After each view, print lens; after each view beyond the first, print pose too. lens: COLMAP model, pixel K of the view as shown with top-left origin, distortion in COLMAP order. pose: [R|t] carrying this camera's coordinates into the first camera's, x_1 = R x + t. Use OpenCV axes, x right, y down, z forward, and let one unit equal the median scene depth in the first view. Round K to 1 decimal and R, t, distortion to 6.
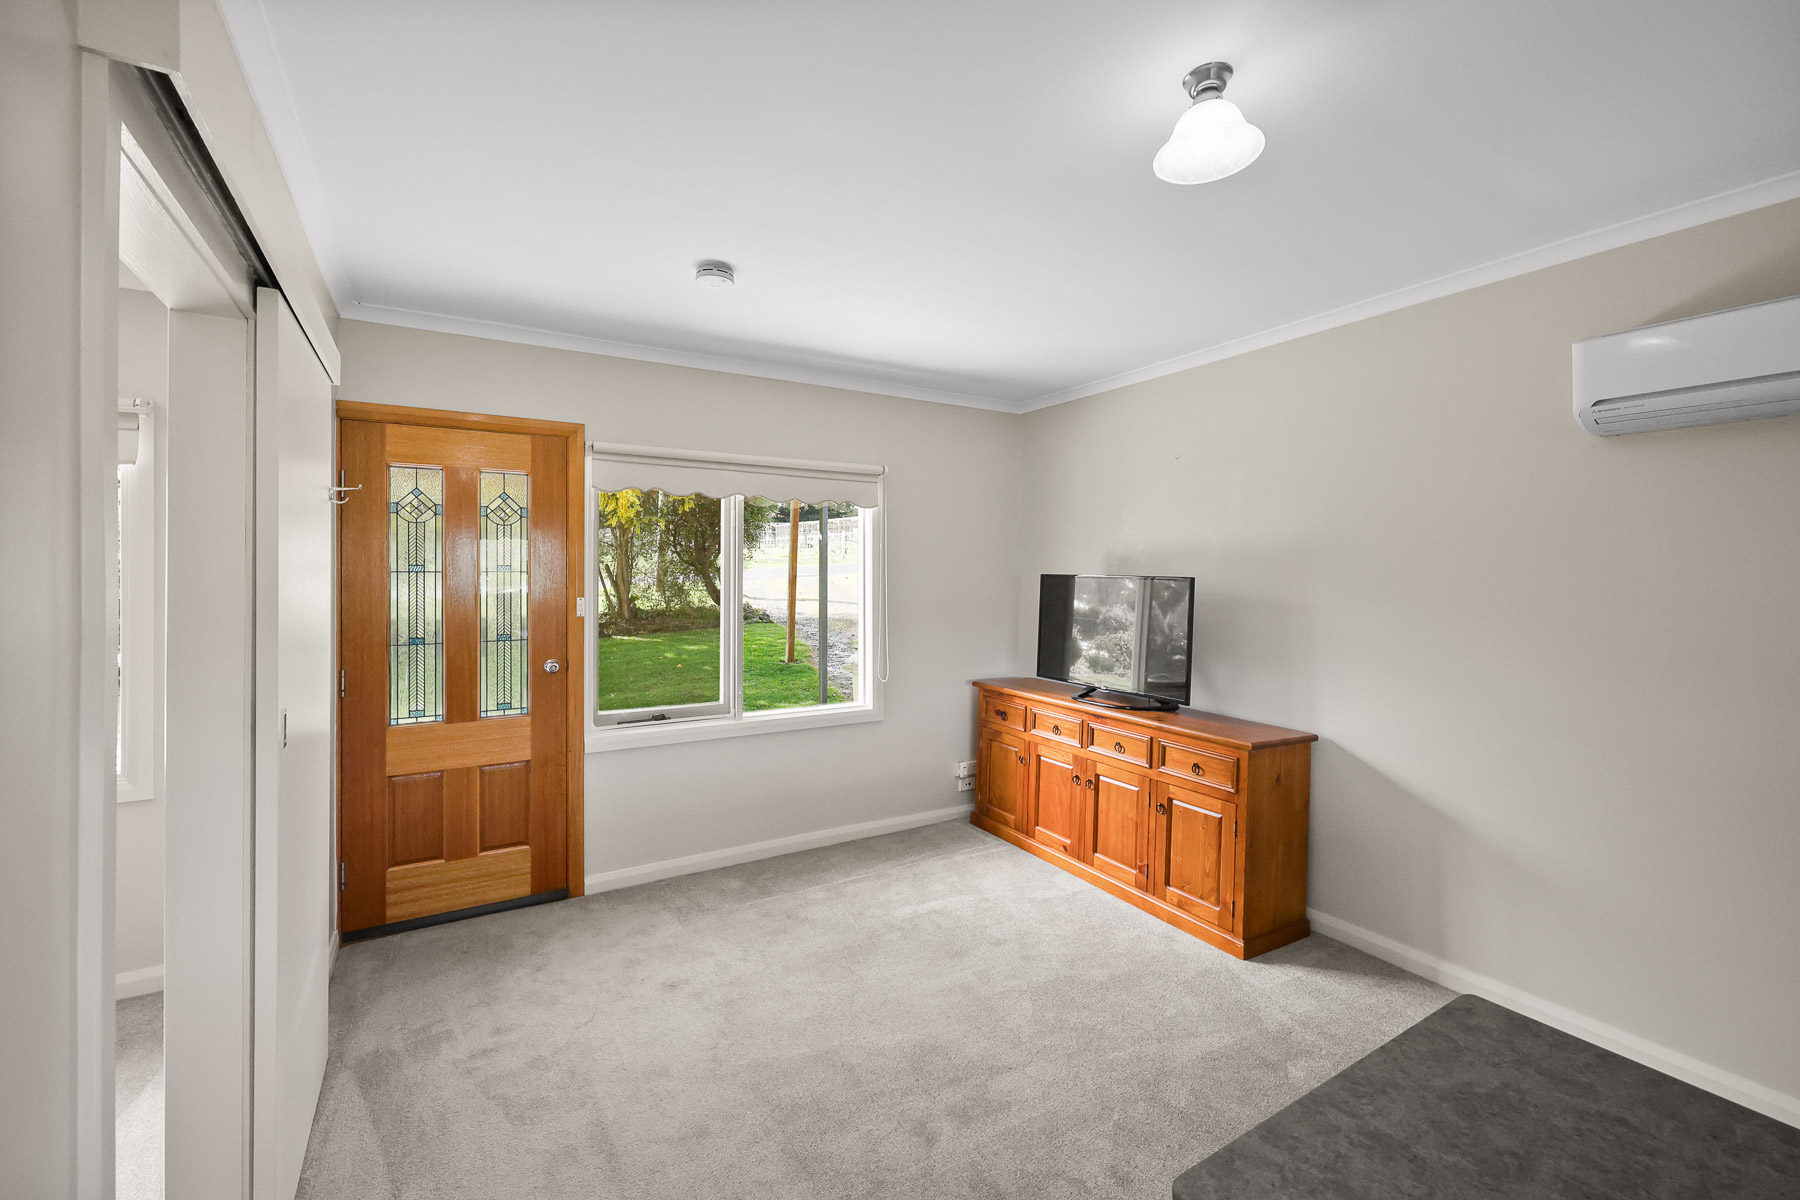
lens RADIAL K [[744.1, 0, 892.2], [0, 744.1, 573.1], [0, 0, 1]] dist [-0.001089, -0.000166]
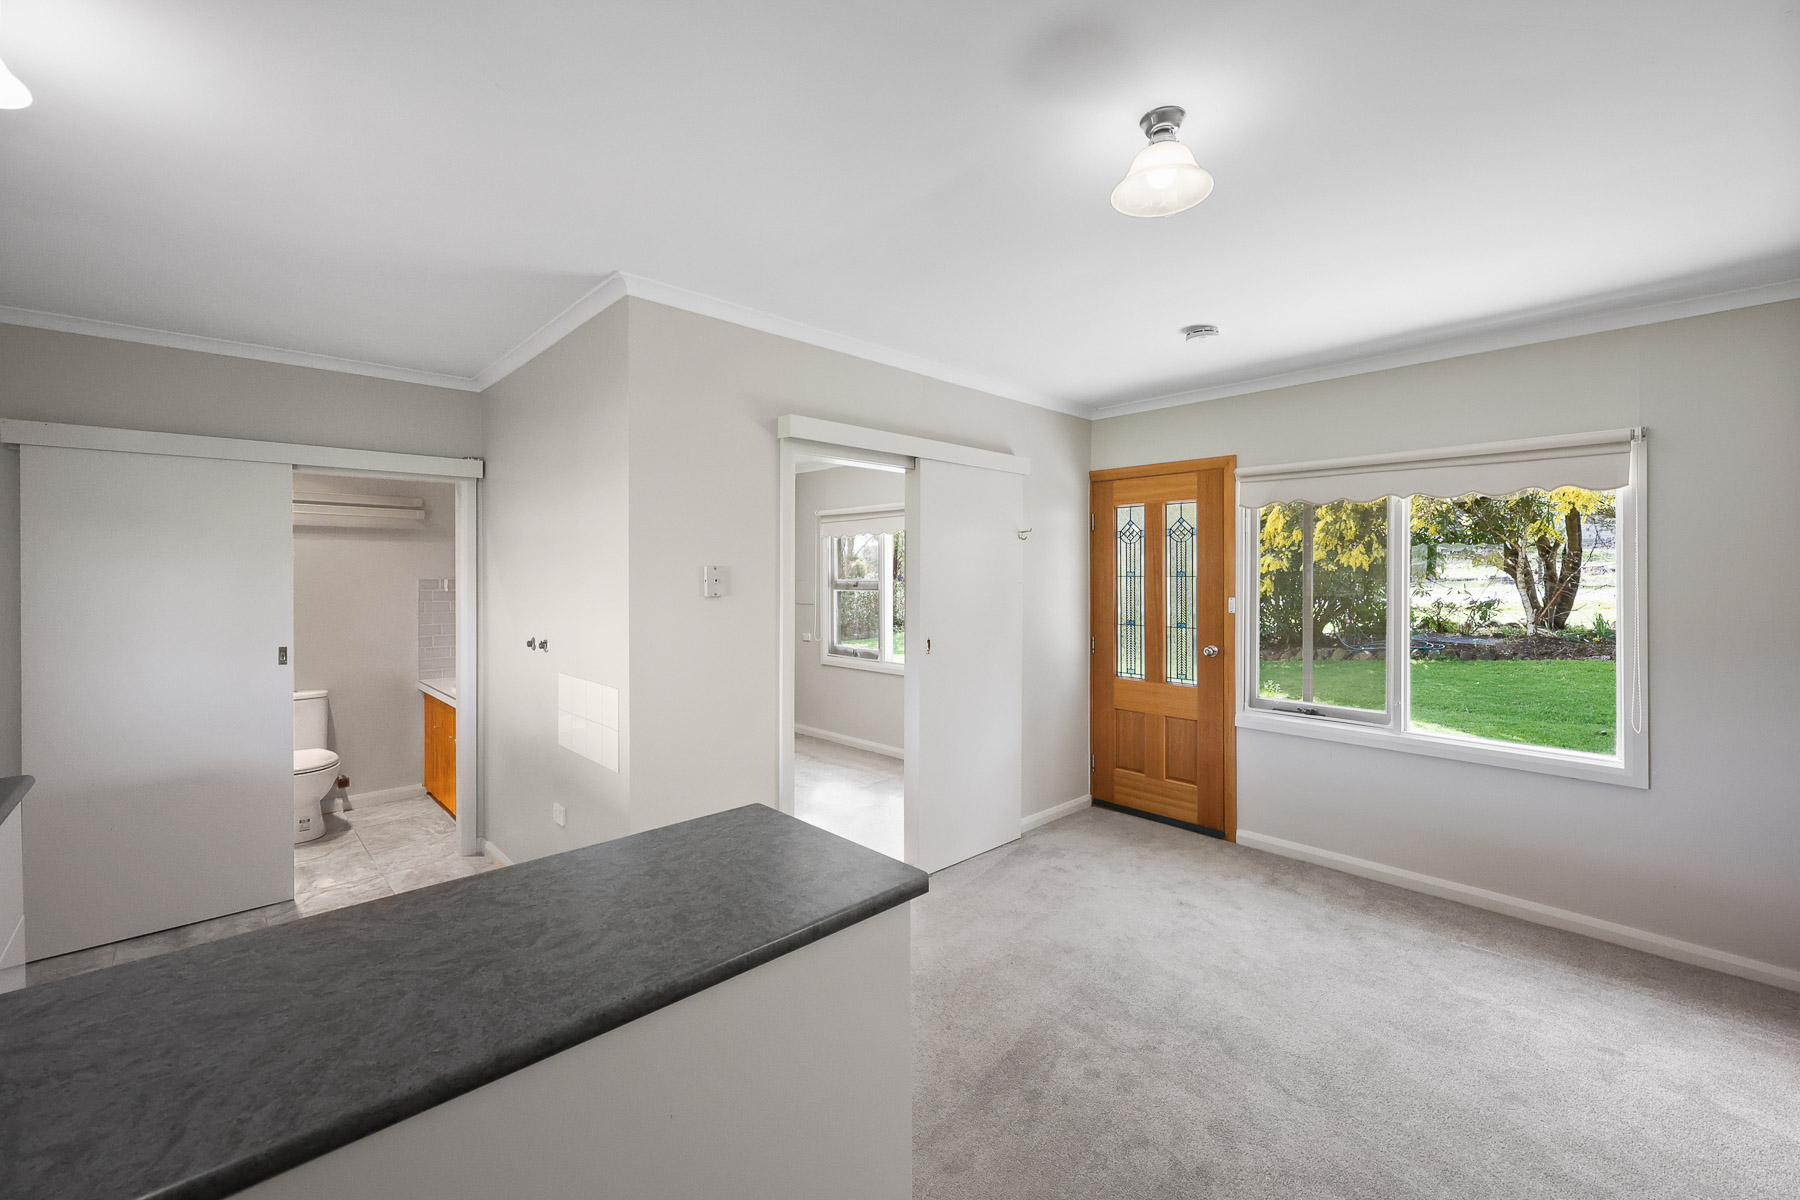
lens RADIAL K [[744.1, 0, 892.2], [0, 744.1, 573.1], [0, 0, 1]] dist [-0.001089, -0.000166]
pose [[0.200918, -0.004876, -0.979596, 0.701900], [-0.004657, 0.999972, -0.005933, 0.002879], [0.979597, 0.005754, 0.200890, 0.217122]]
